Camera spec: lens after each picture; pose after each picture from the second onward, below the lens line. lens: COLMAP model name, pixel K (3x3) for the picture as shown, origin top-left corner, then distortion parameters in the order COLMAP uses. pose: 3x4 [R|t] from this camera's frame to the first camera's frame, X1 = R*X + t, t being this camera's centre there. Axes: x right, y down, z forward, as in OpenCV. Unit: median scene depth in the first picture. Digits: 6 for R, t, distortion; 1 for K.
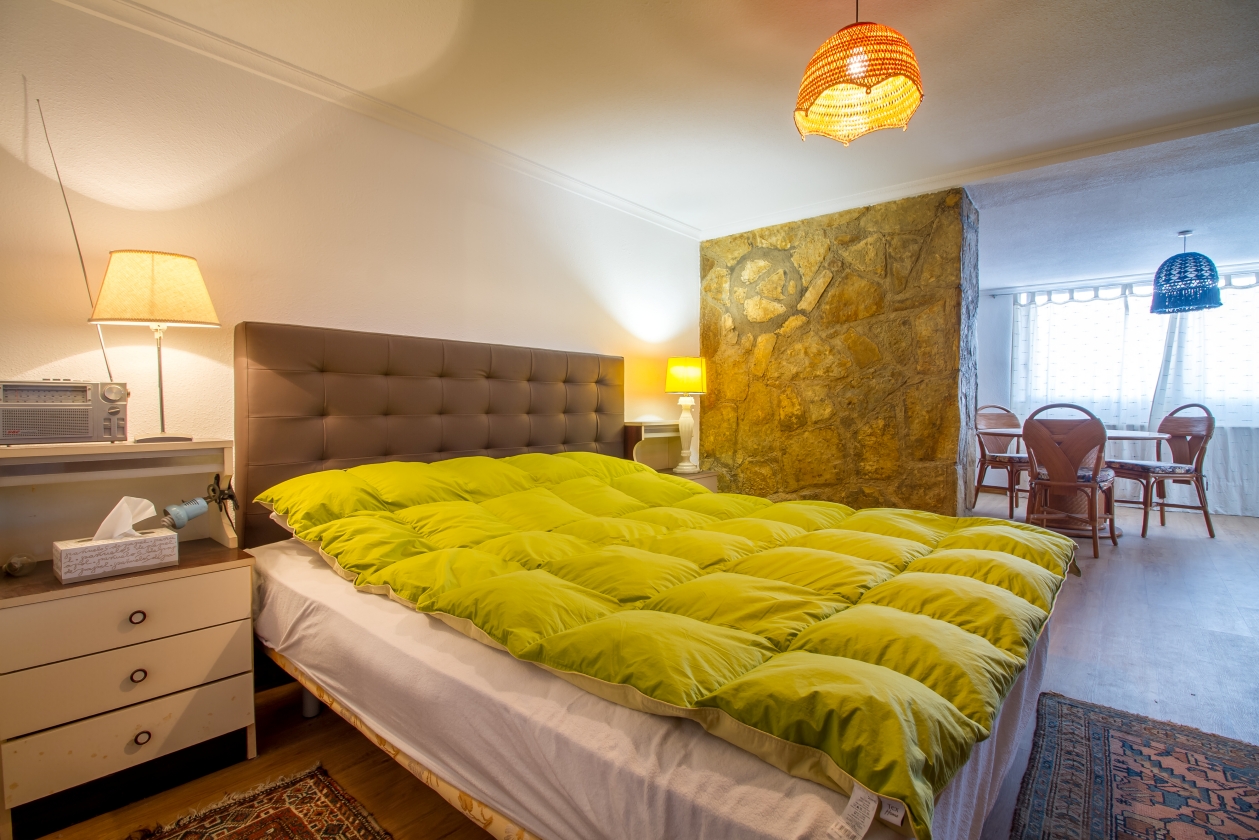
lens RADIAL K [[597.6, 0, 632.4], [0, 597.6, 411.9], [0, 0, 1]] dist [0.003121, -0.000016]
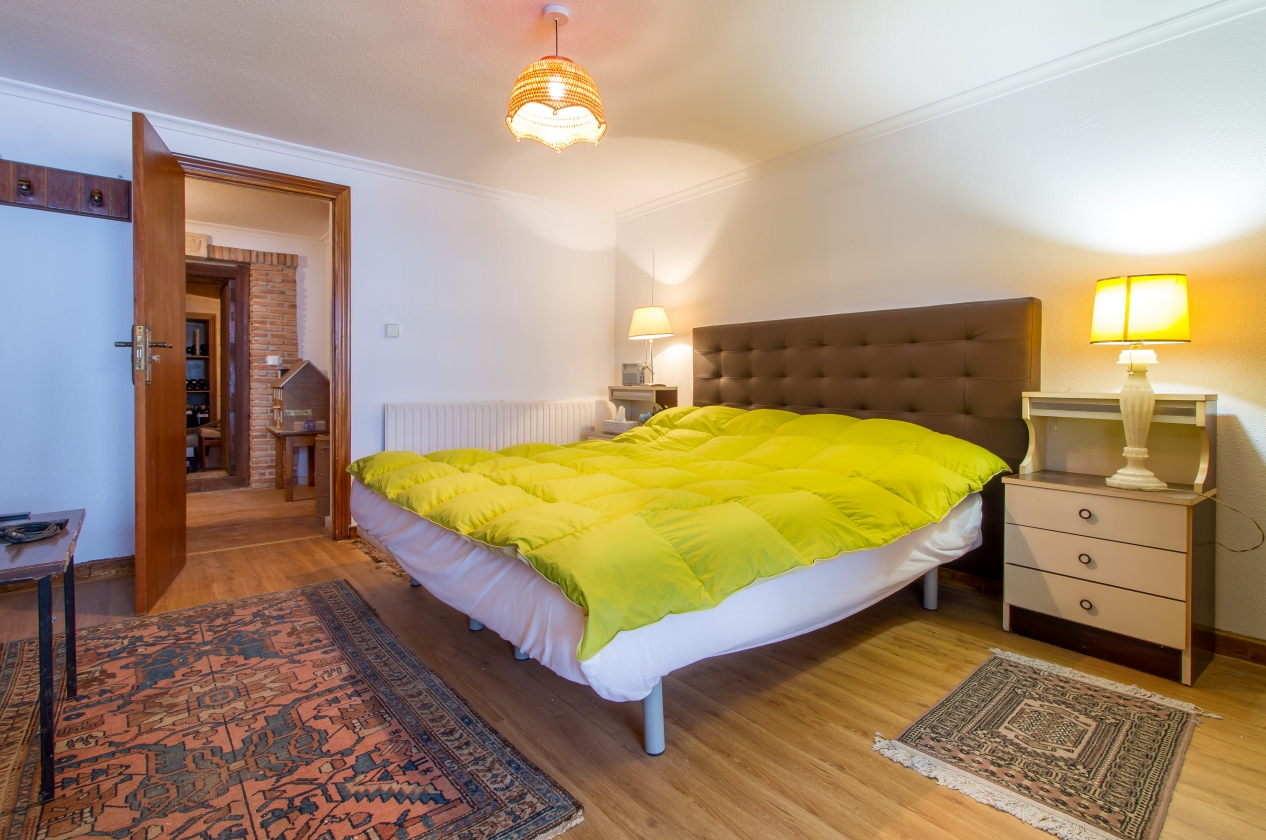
lens RADIAL K [[601.0, 0, 635.9], [0, 601.0, 411.9], [0, 0, 1]] dist [0.003121, -0.000016]
pose [[-0.199025, 0.033986, -0.979405, 1.616313], [-0.034143, 0.998551, 0.041589, 0.055587], [0.979399, 0.041717, -0.197576, 1.487090]]
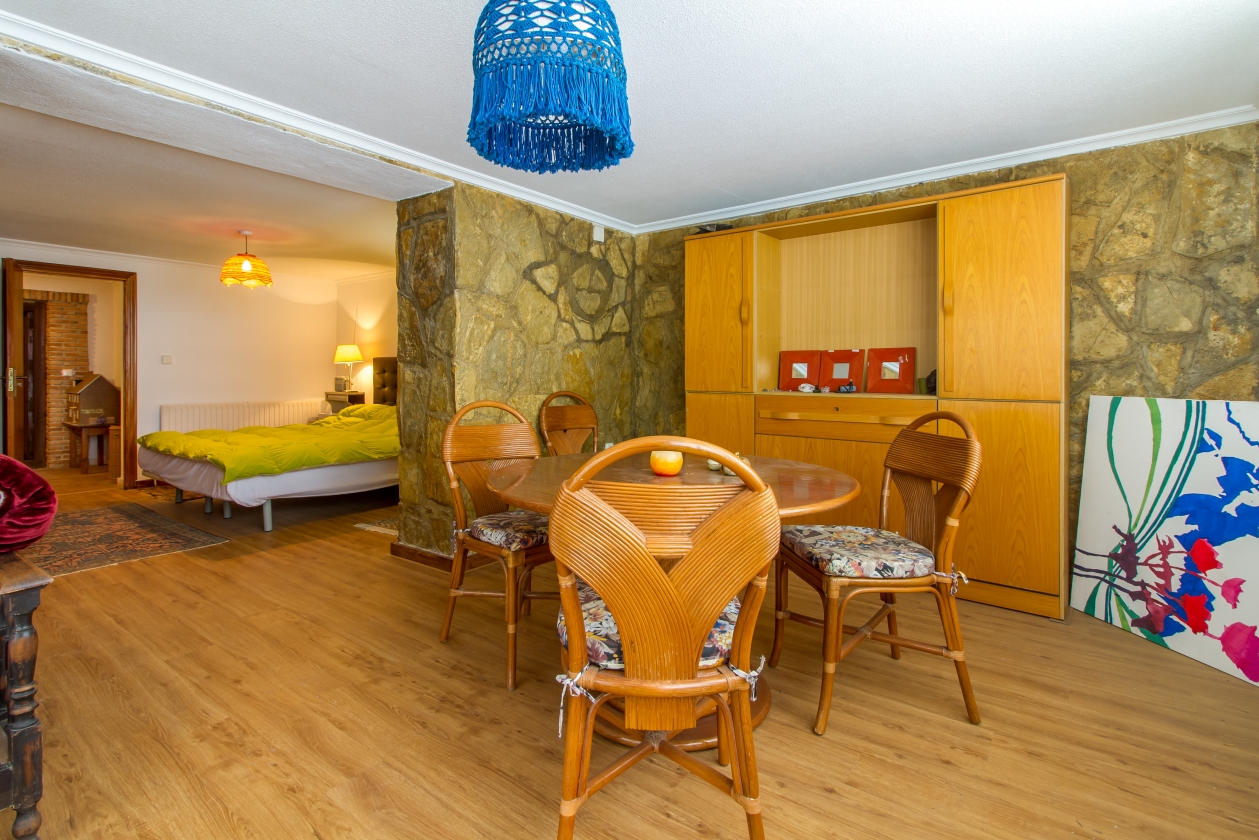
lens RADIAL K [[588.1, 0, 632.3], [0, 588.1, 394.7], [0, 0, 1]] dist [-0.000553, -0.000815]
pose [[0.064377, 0.020392, -0.997717, 3.355110], [-0.031026, 0.999349, 0.018424, -0.067657], [0.997443, 0.029770, 0.064967, 2.747513]]
